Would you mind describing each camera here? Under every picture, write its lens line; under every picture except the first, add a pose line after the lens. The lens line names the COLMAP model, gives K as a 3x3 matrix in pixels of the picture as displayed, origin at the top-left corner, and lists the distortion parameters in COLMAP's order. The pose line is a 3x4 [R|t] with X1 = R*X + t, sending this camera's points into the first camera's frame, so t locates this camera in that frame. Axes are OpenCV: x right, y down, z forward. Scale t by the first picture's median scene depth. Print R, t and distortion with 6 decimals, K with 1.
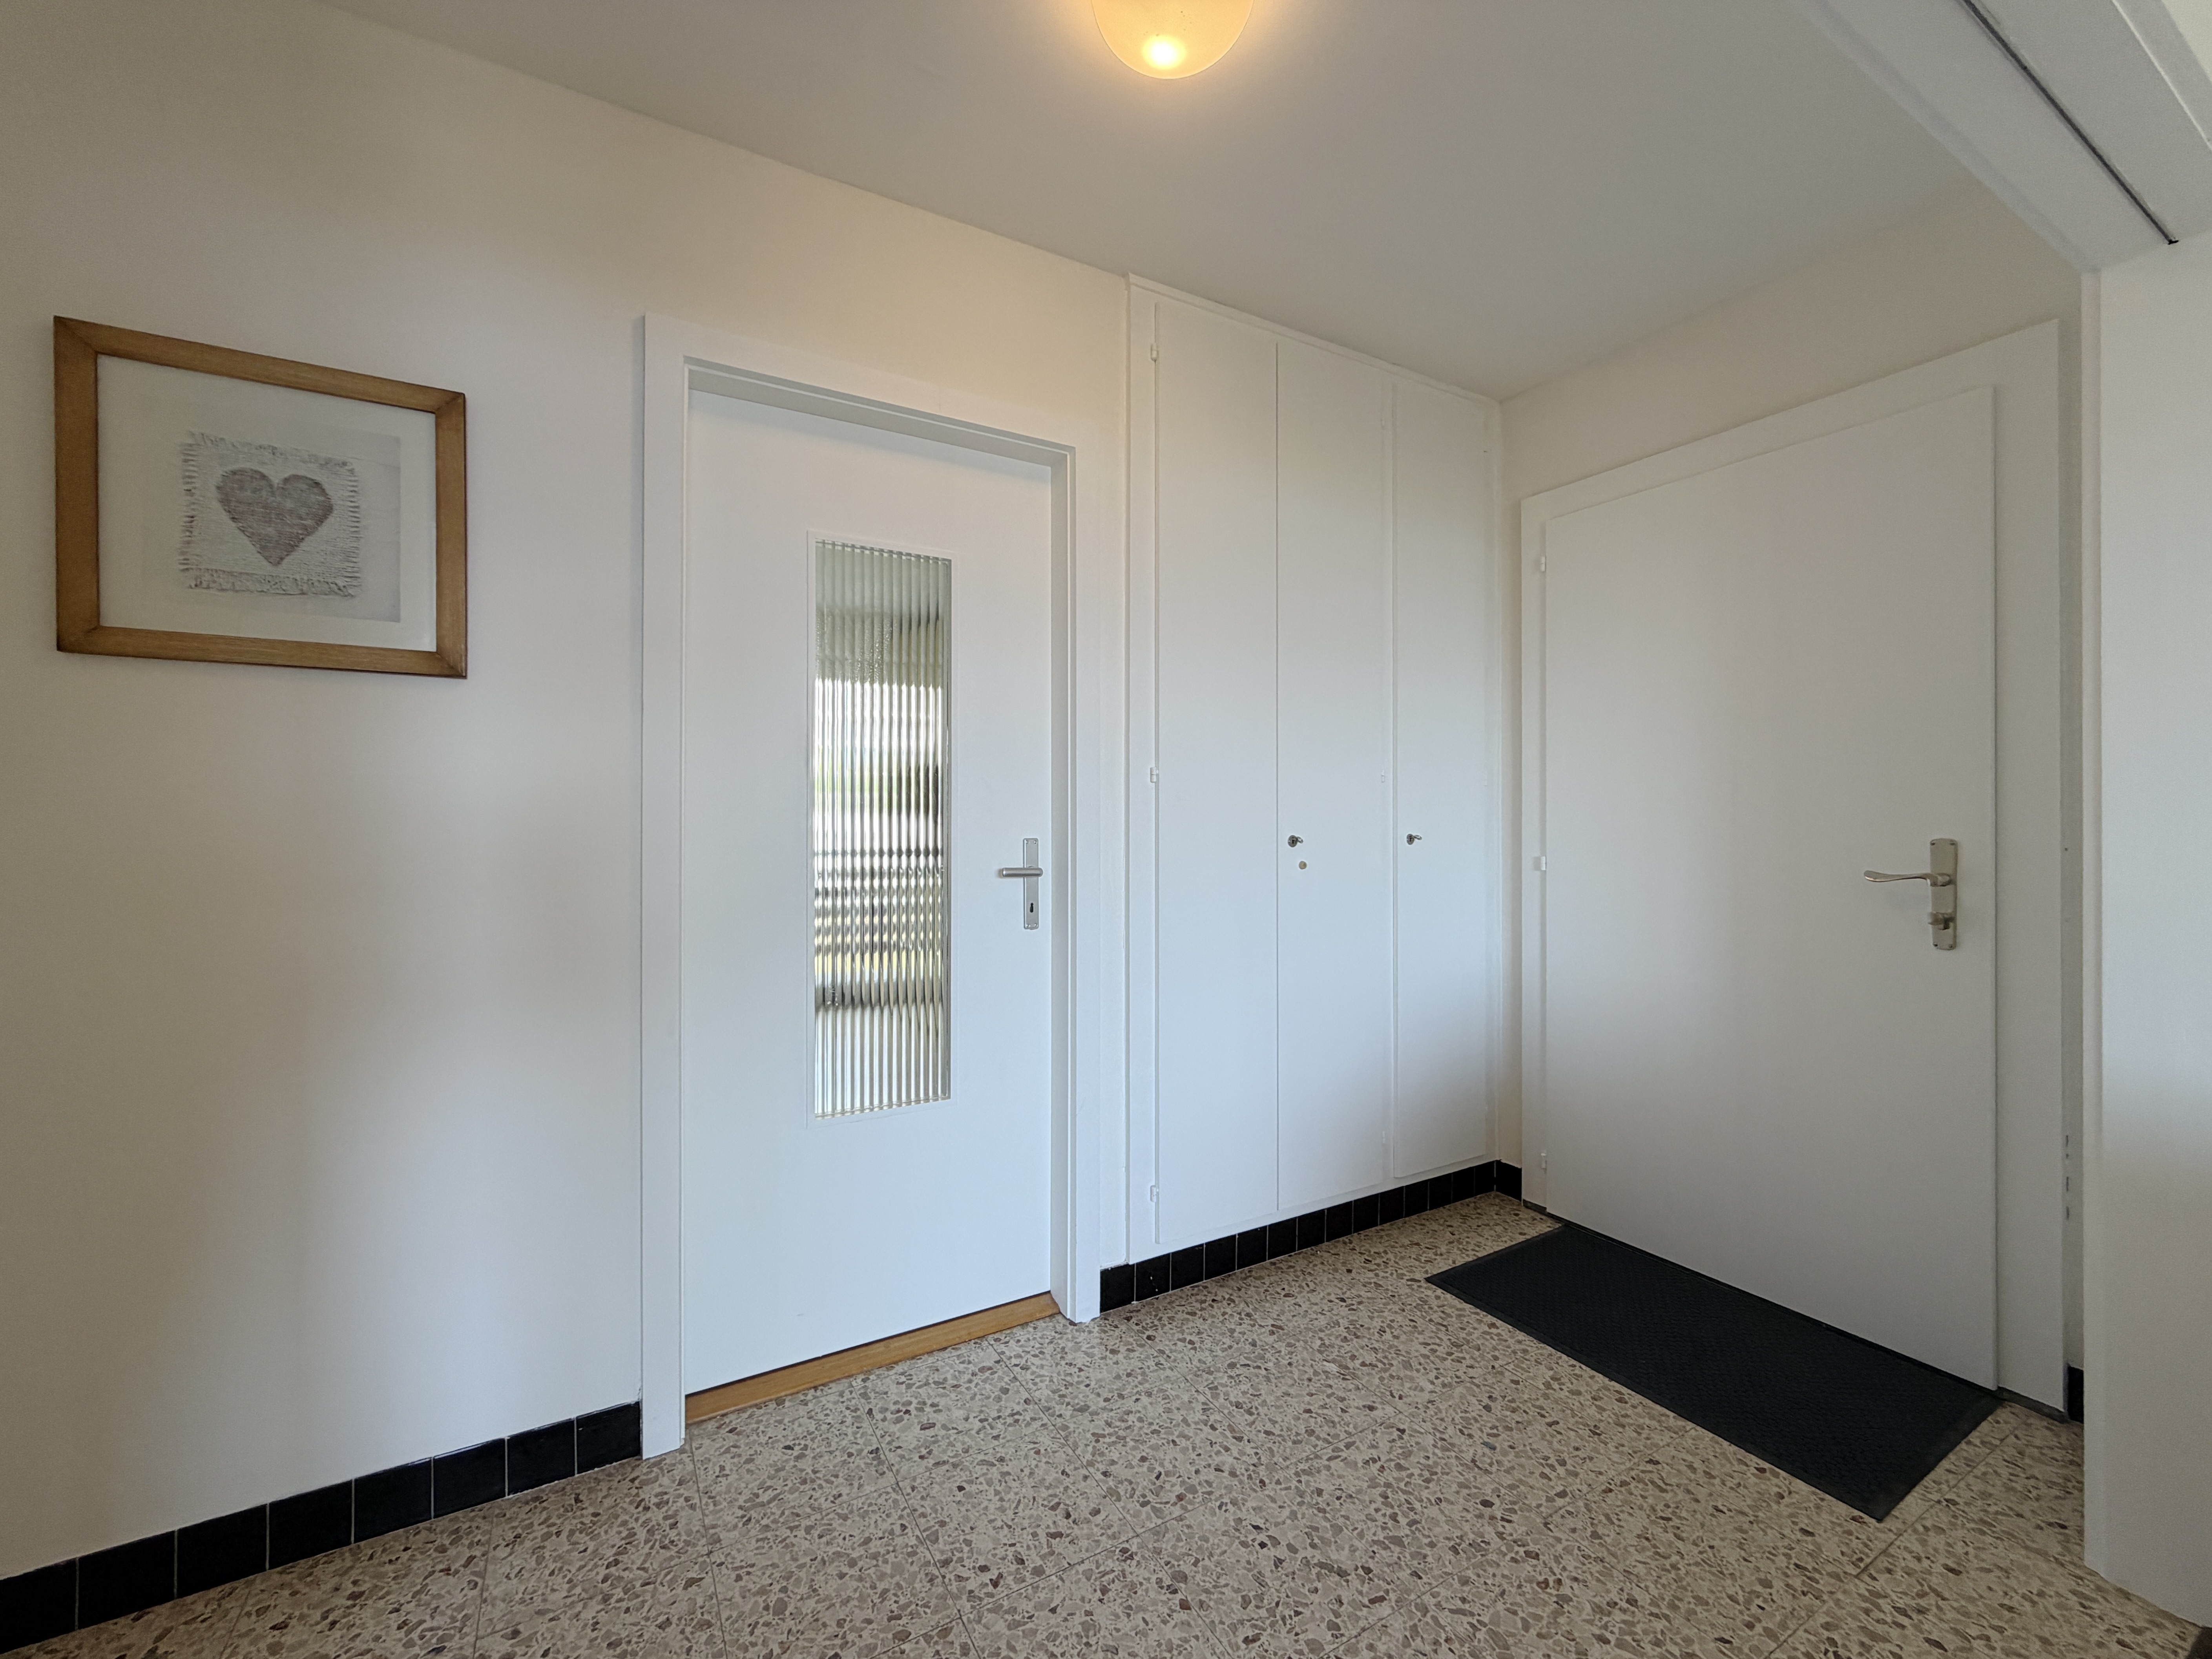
lens RADIAL K [[887.7, 0, 1075.7], [0, 887.7, 818.8], [0, 0, 1]] dist [0.004041, -0.000262]
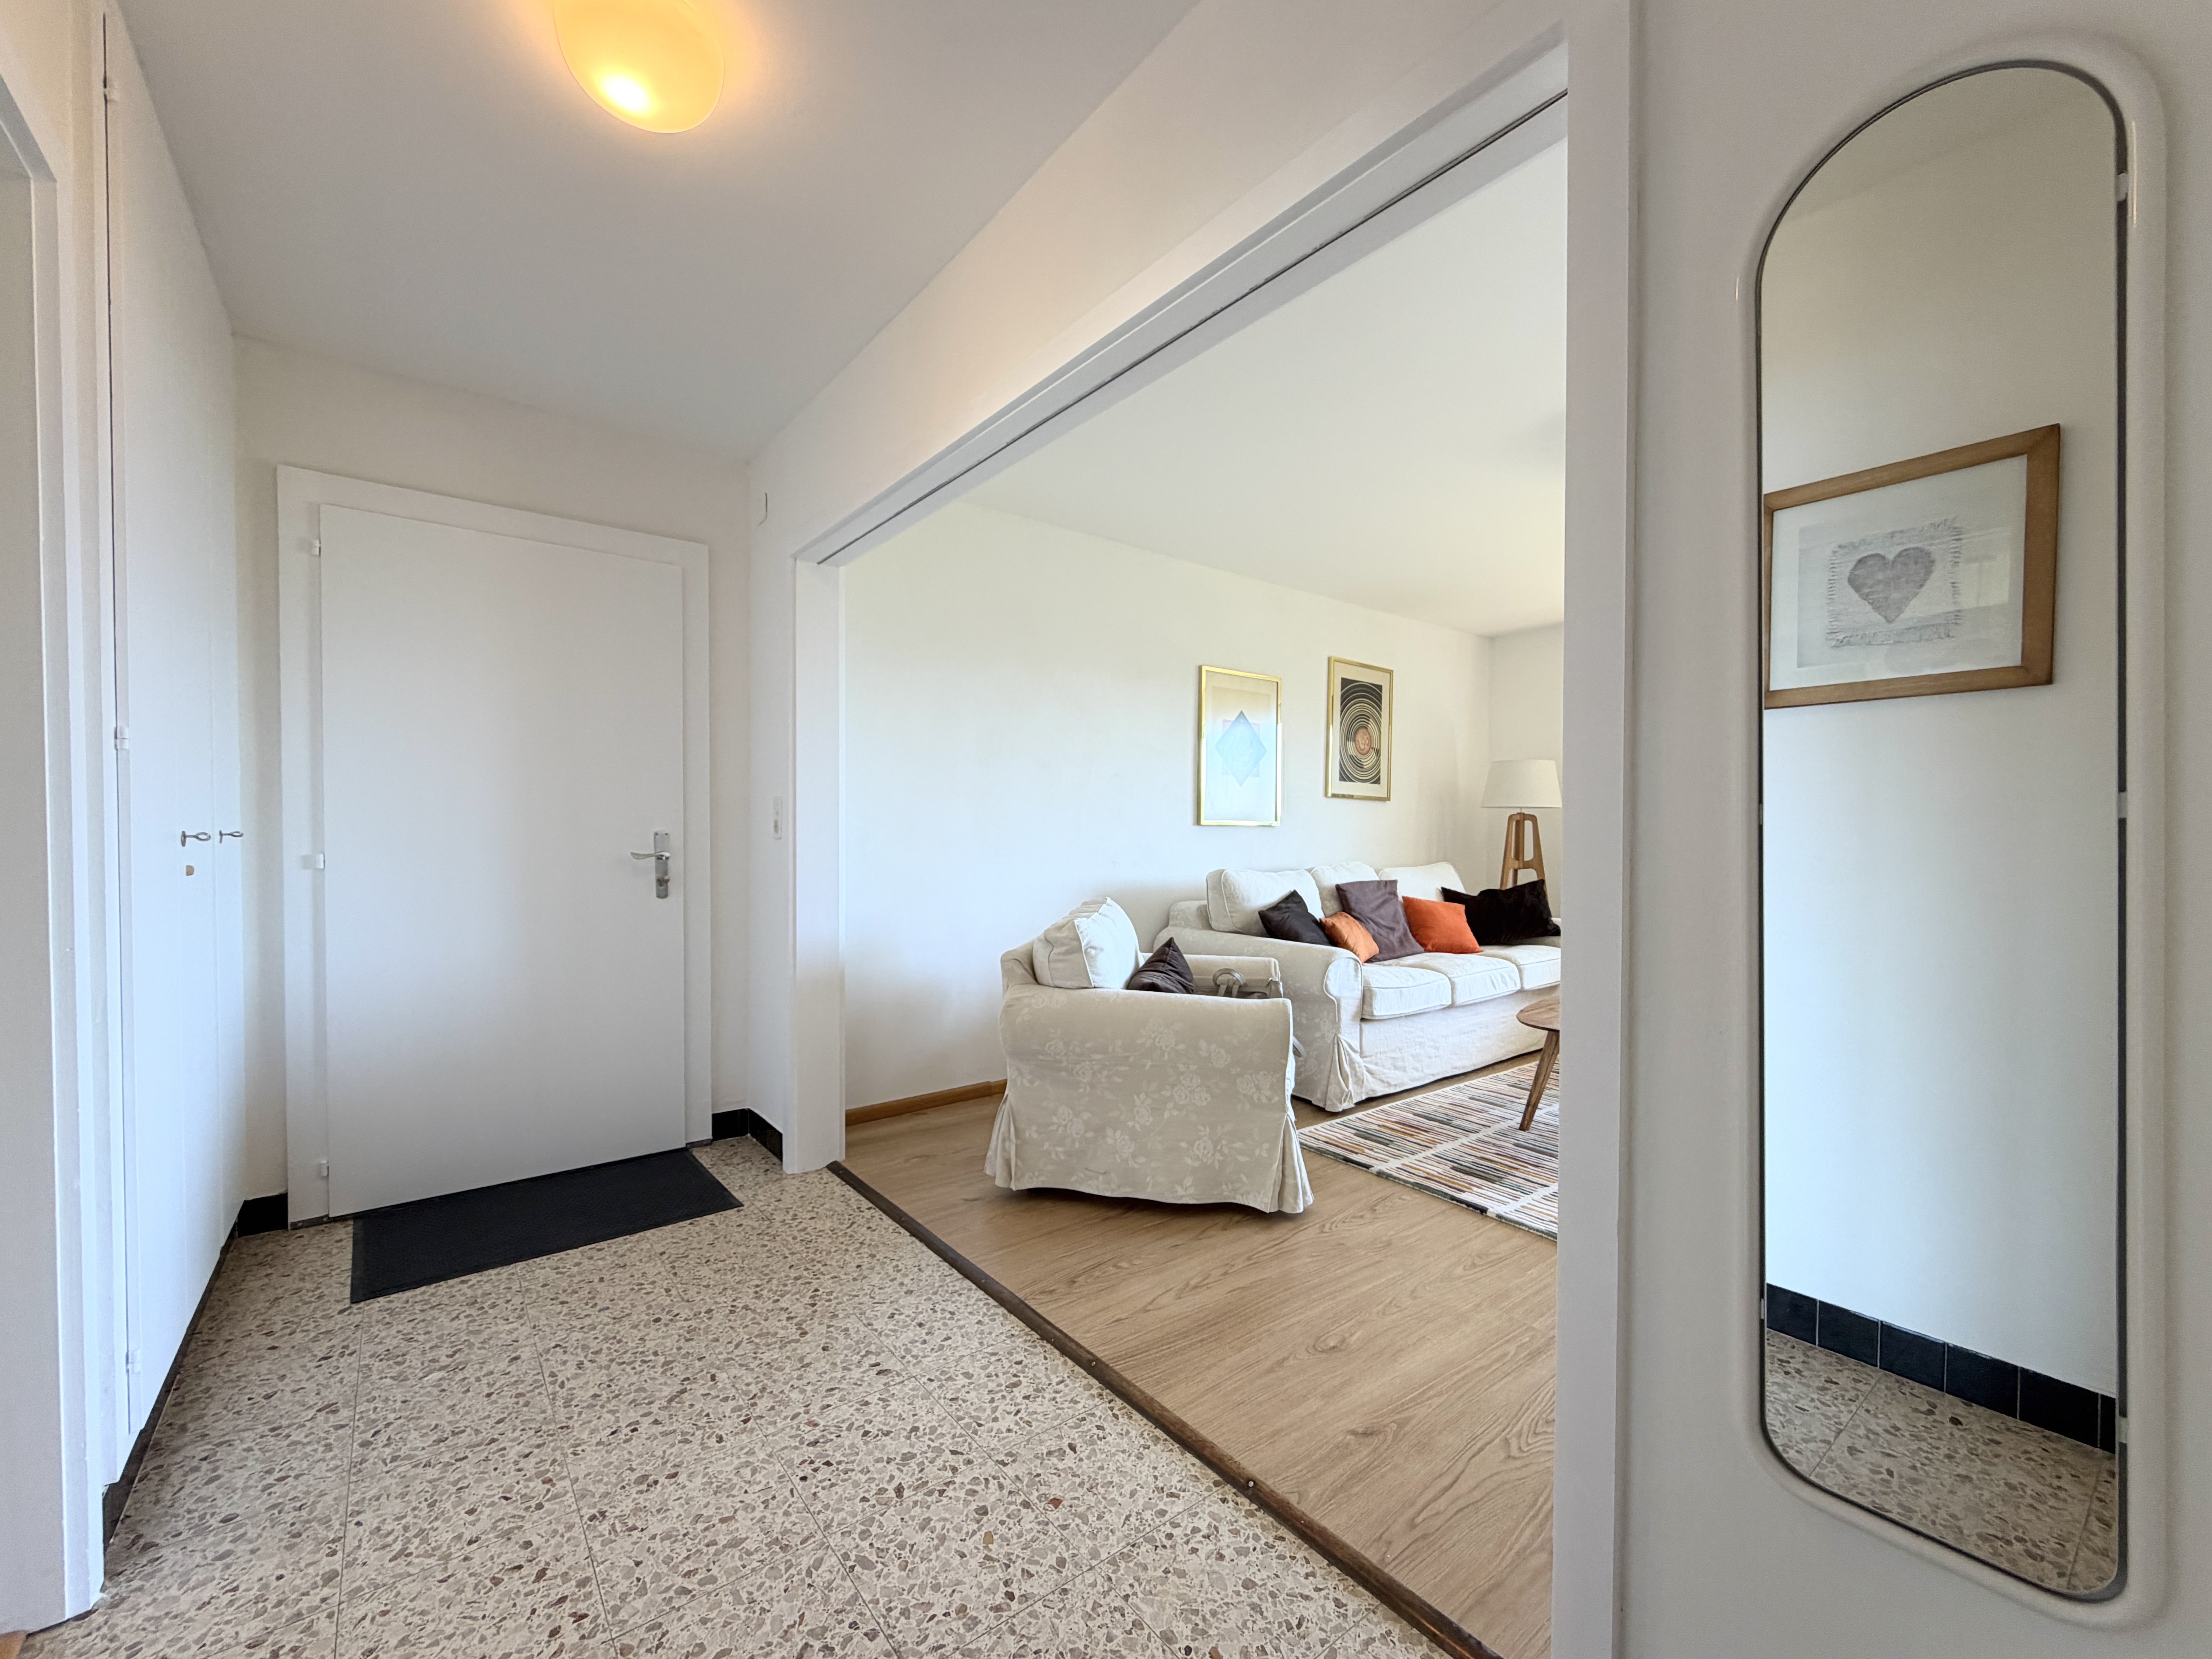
lens RADIAL K [[887.6, 0, 1102.6], [0, 887.6, 851.1], [0, 0, 1]] dist [0.004041, -0.000262]
pose [[-0.135419, -0.022802, 0.990526, -0.783756], [-0.005797, 0.999736, 0.022222, 0.018715], [-0.990771, -0.002733, -0.135516, 0.424346]]
